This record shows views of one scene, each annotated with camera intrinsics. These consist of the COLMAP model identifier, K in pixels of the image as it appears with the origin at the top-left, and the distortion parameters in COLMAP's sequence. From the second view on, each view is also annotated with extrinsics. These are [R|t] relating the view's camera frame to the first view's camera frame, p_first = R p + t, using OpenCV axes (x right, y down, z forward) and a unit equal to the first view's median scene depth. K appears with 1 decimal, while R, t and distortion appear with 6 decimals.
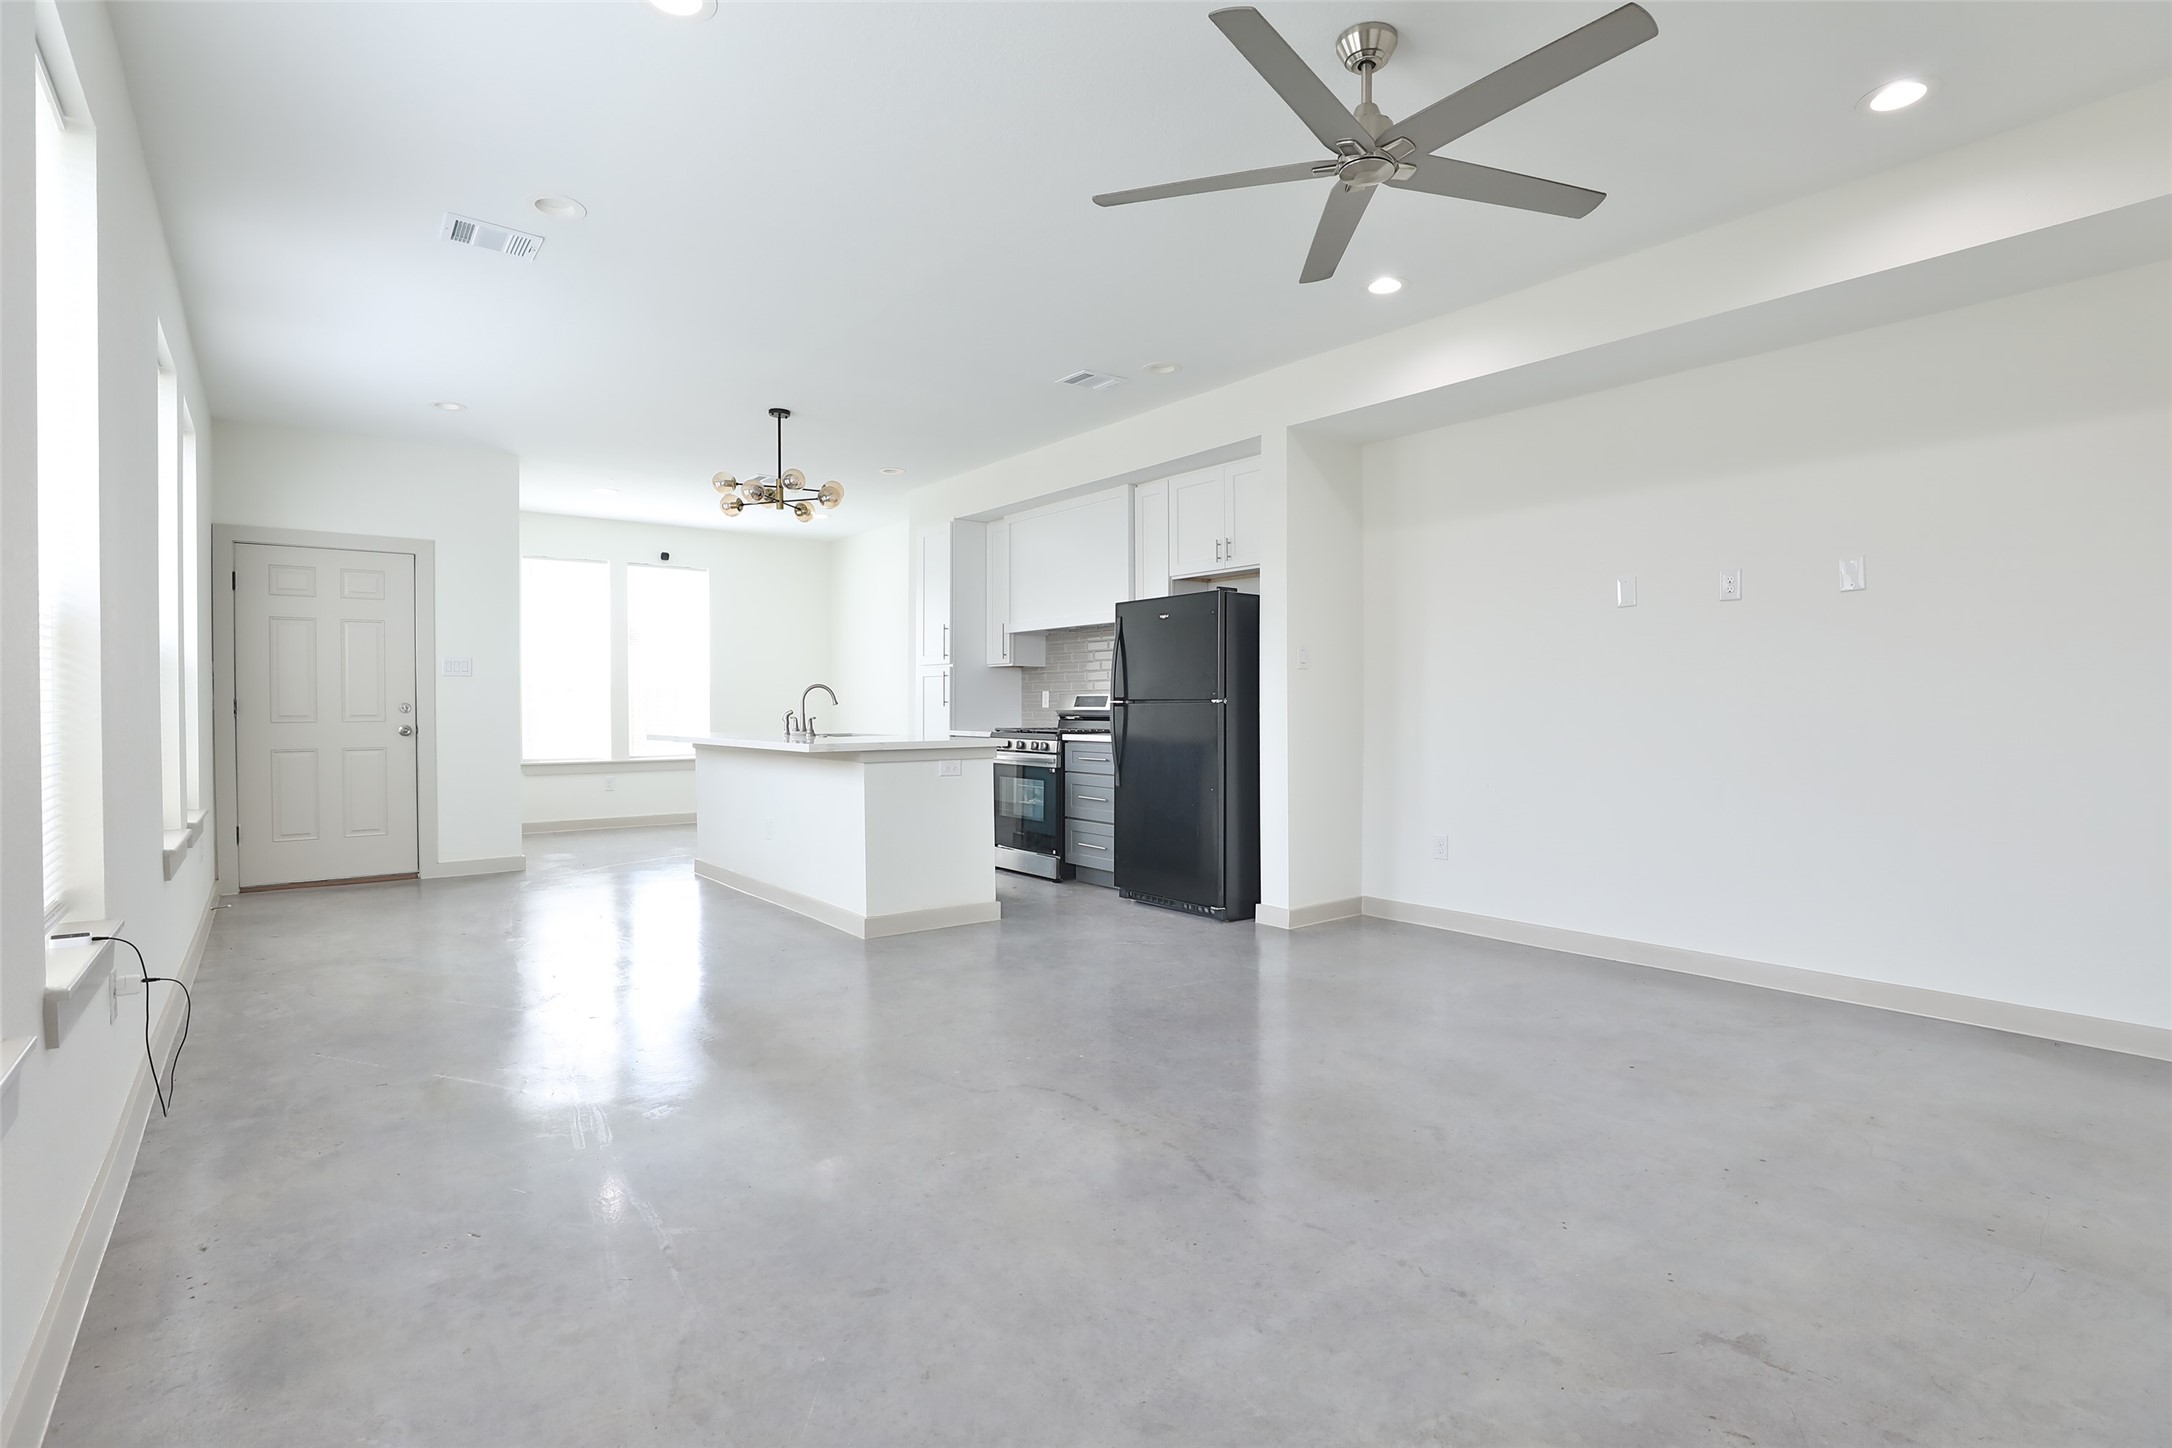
lens RADIAL K [[1045.5, 0, 1086.3], [0, 1045.5, 716.5], [0, 0, 1]] dist [-0.054698, 0.017290]
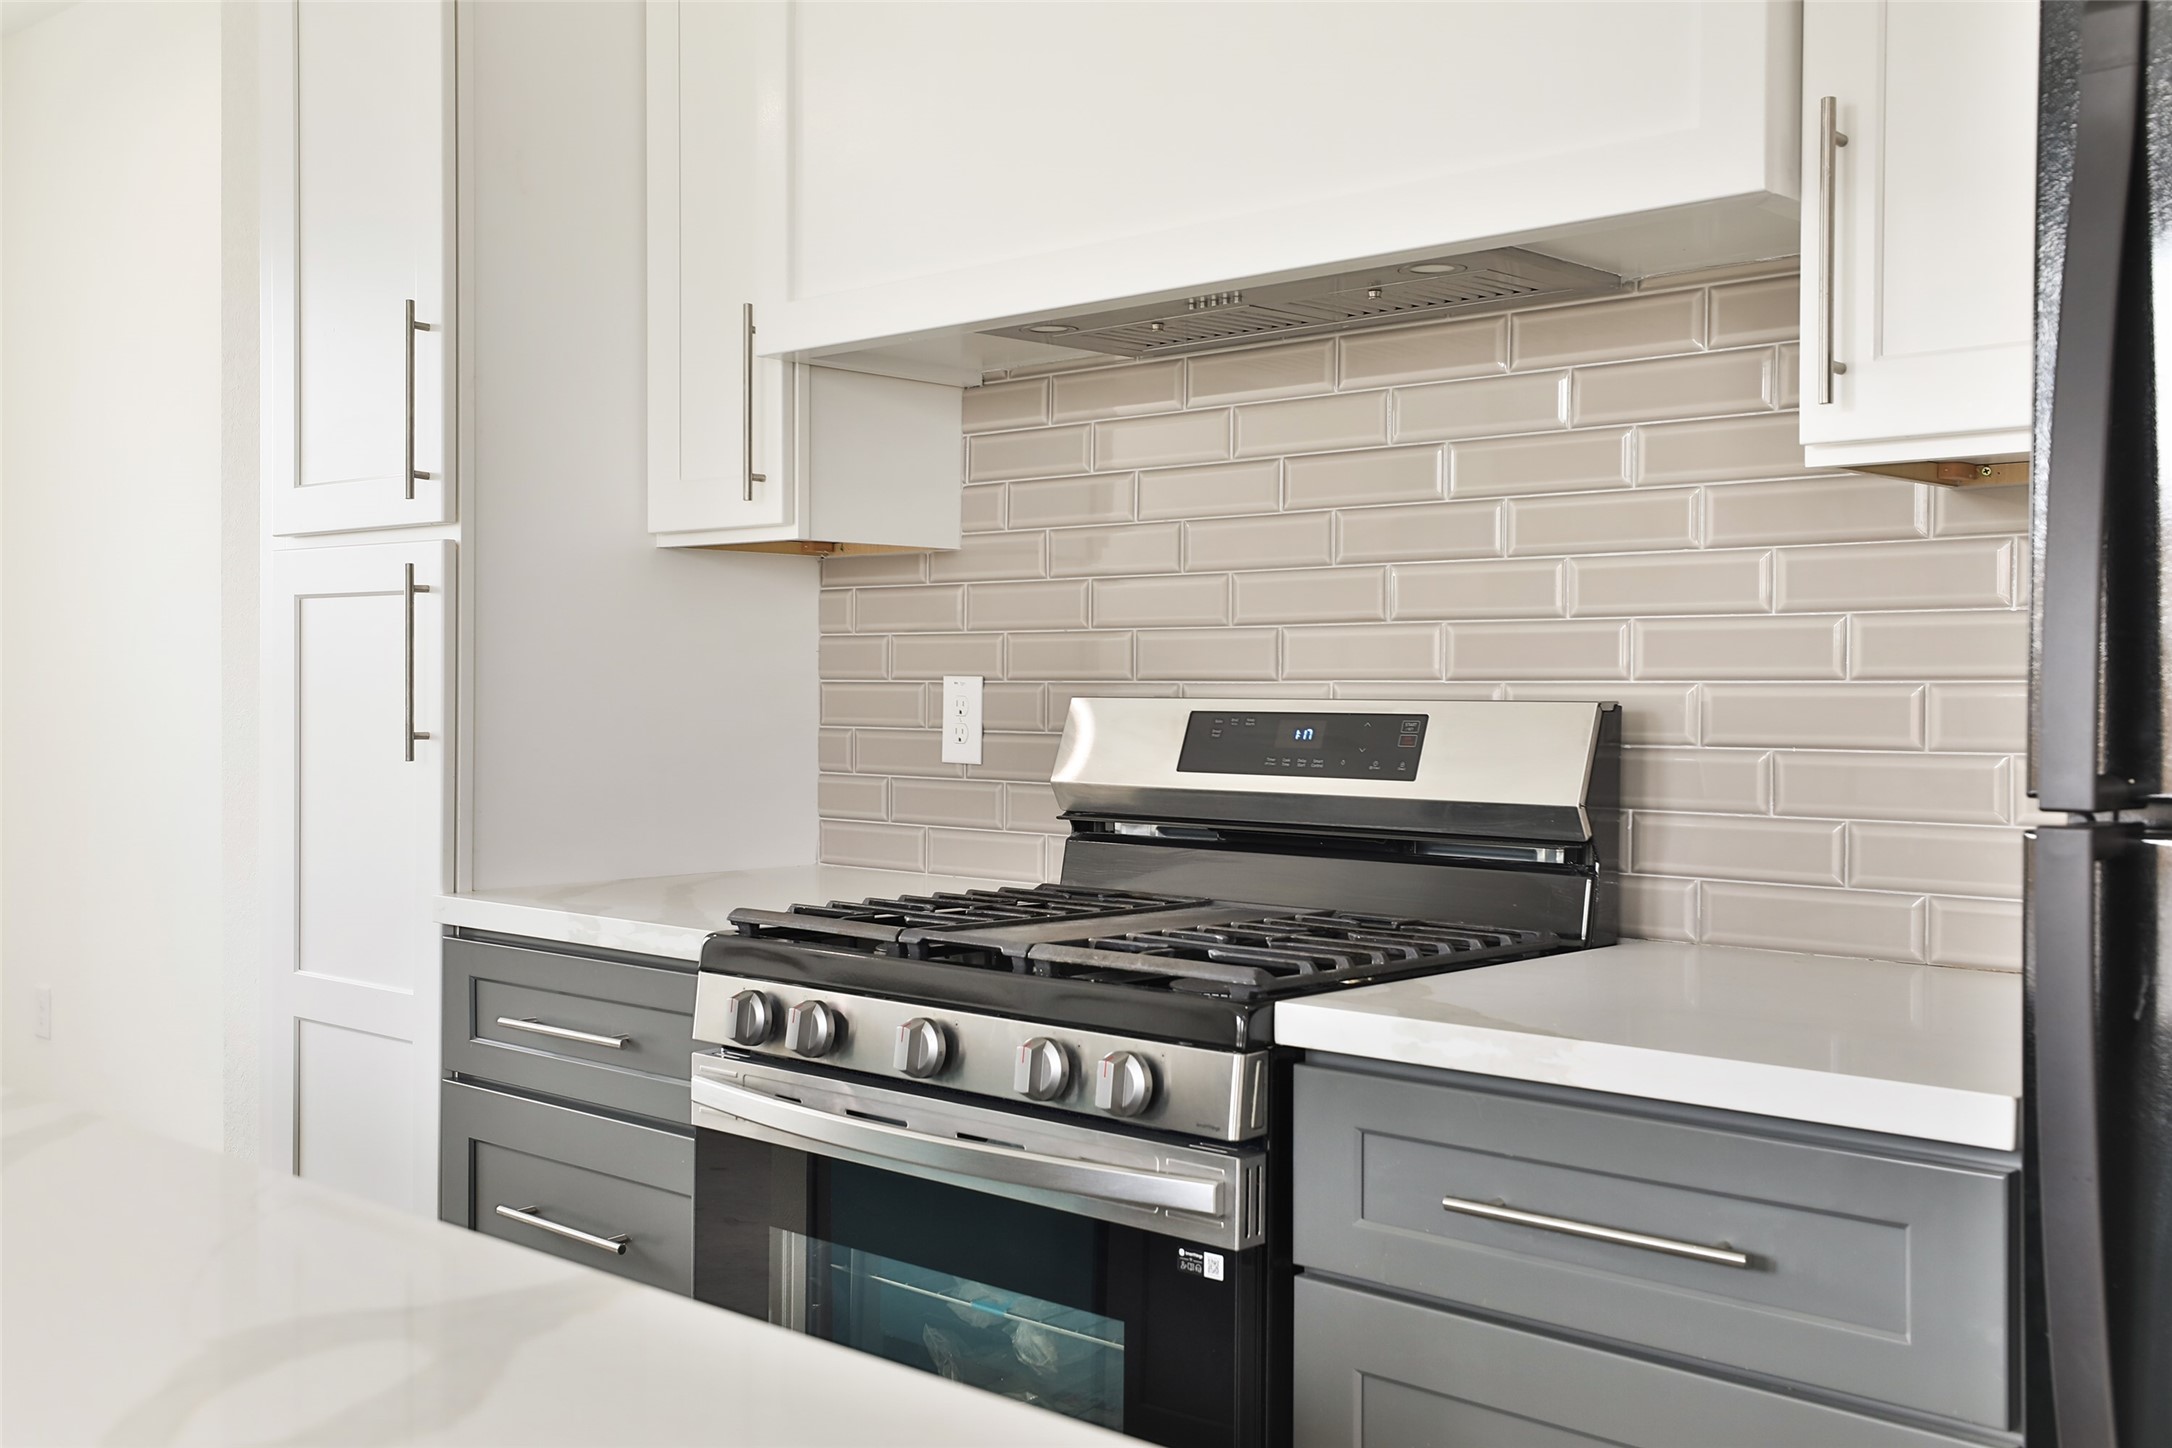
lens RADIAL K [[2165.7, 0, 1086.0], [0, 2165.7, 724.0], [0, 0, 1]] dist [0.029465, 0.026311]
pose [[0.988318, -0.002010, 0.152394, -0.111480], [-0.000157, 0.999899, 0.014210, -0.030161], [-0.152407, -0.014068, 0.988218, 0.872557]]
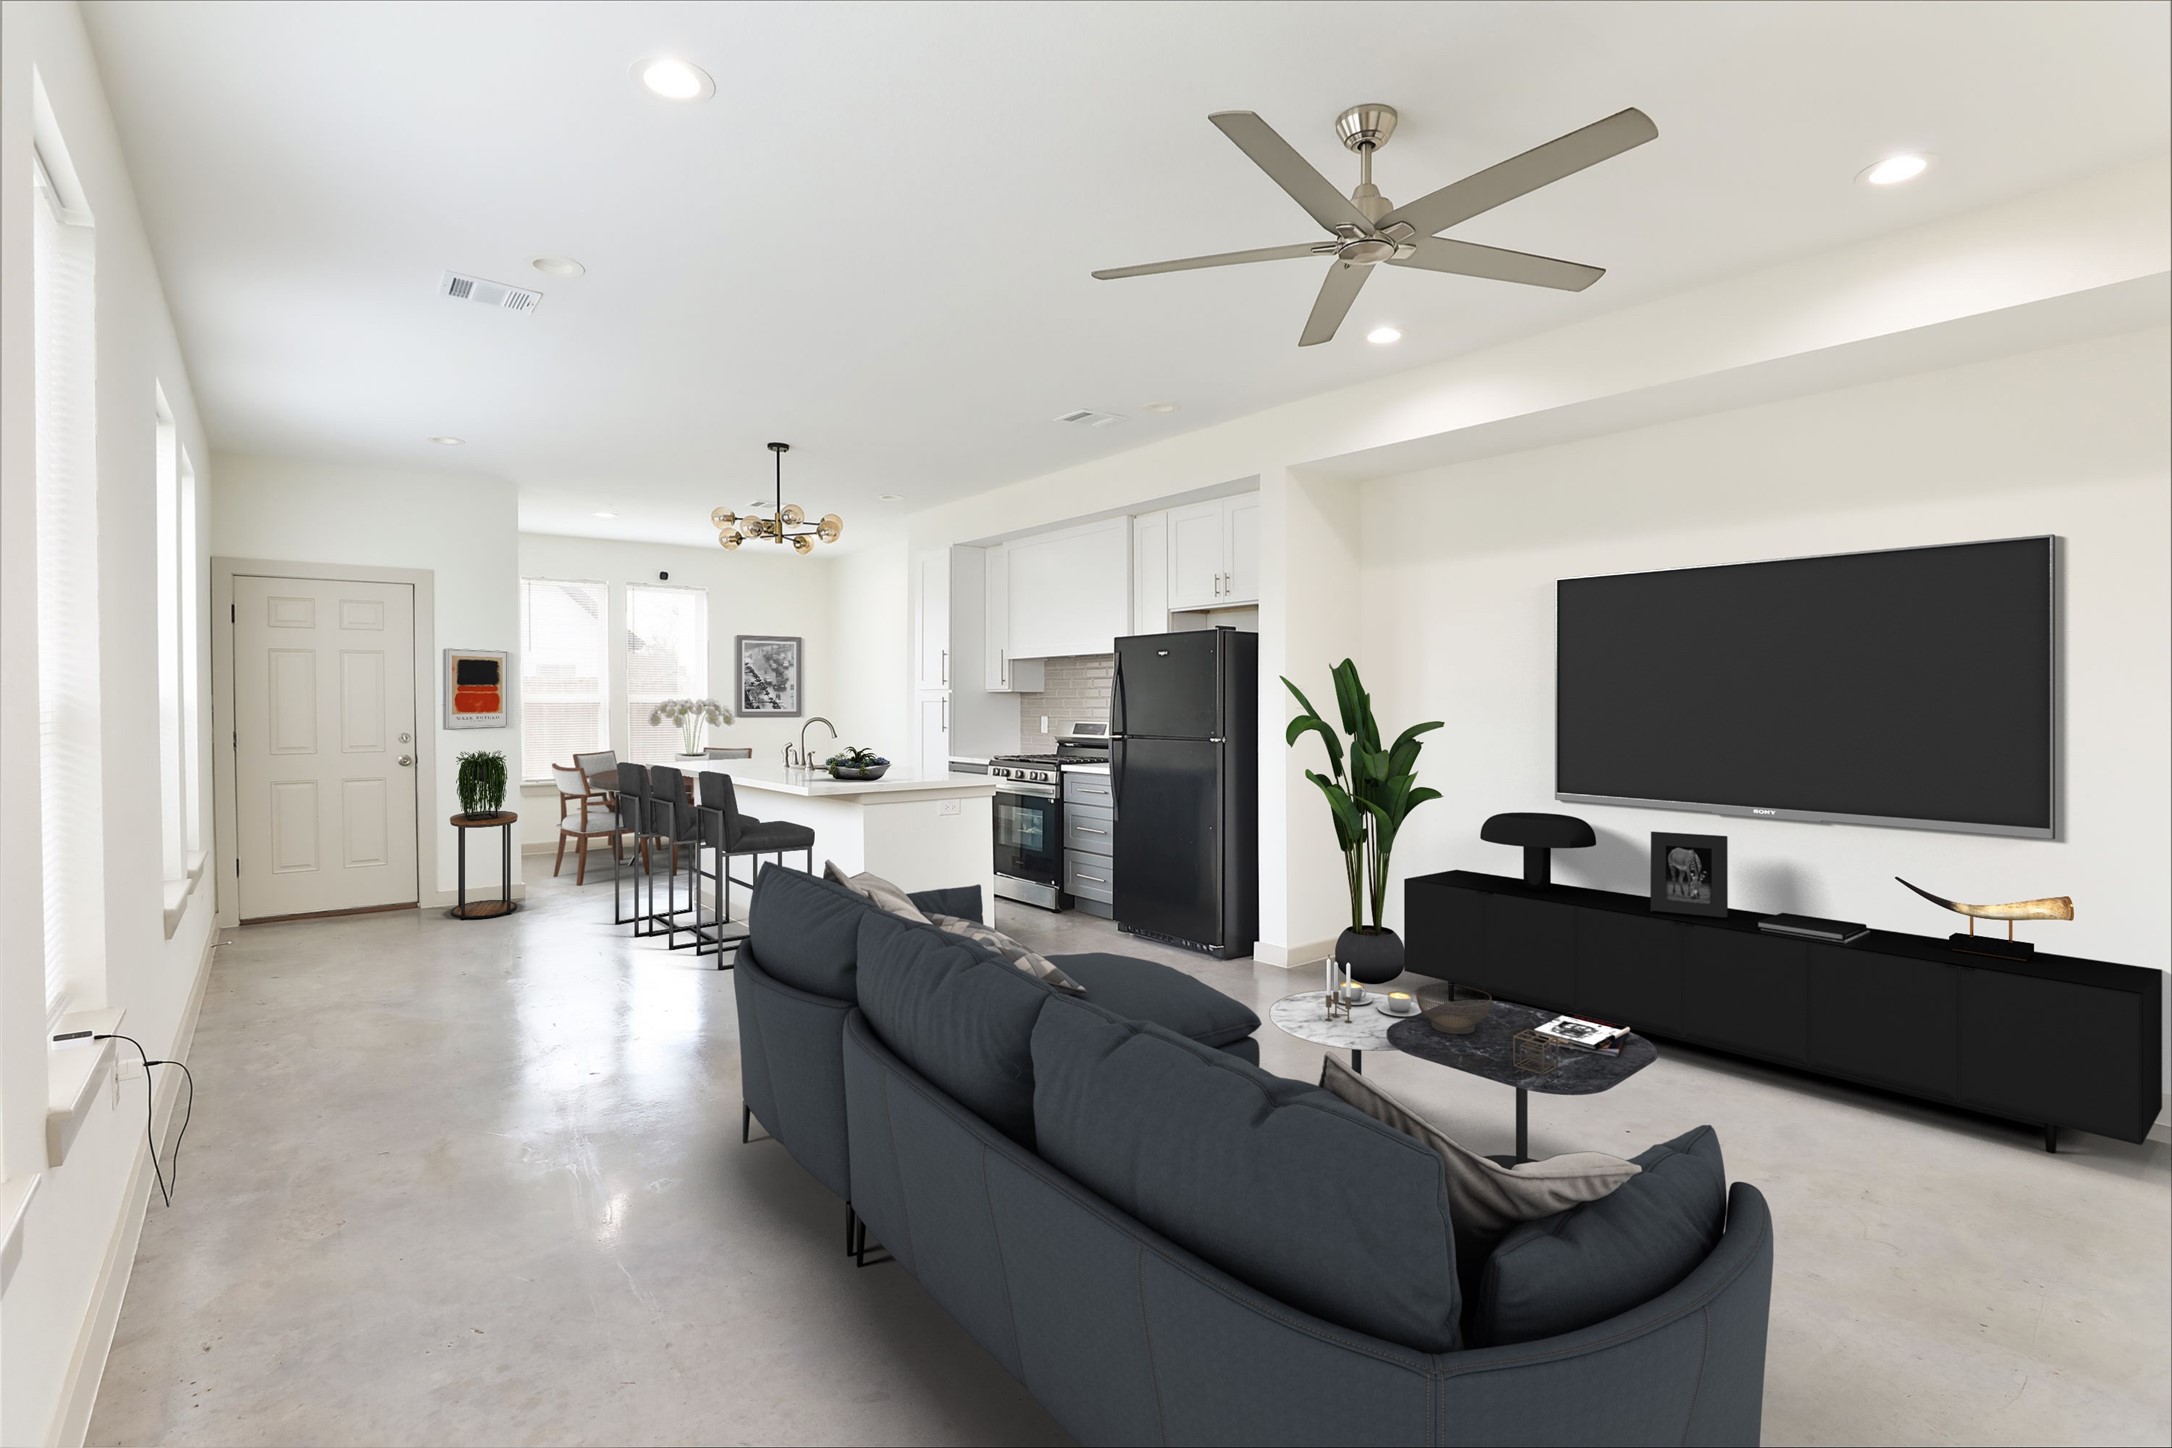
lens RADIAL K [[1045.5, 0, 1086.3], [0, 1045.5, 716.5], [0, 0, 1]] dist [-0.054698, 0.017290]
pose [[1.000000, 0.000571, 0.000817, 0.000322], [-0.000573, 0.999996, 0.002868, -0.039315], [-0.000816, -0.002869, 0.999996, -0.001233]]
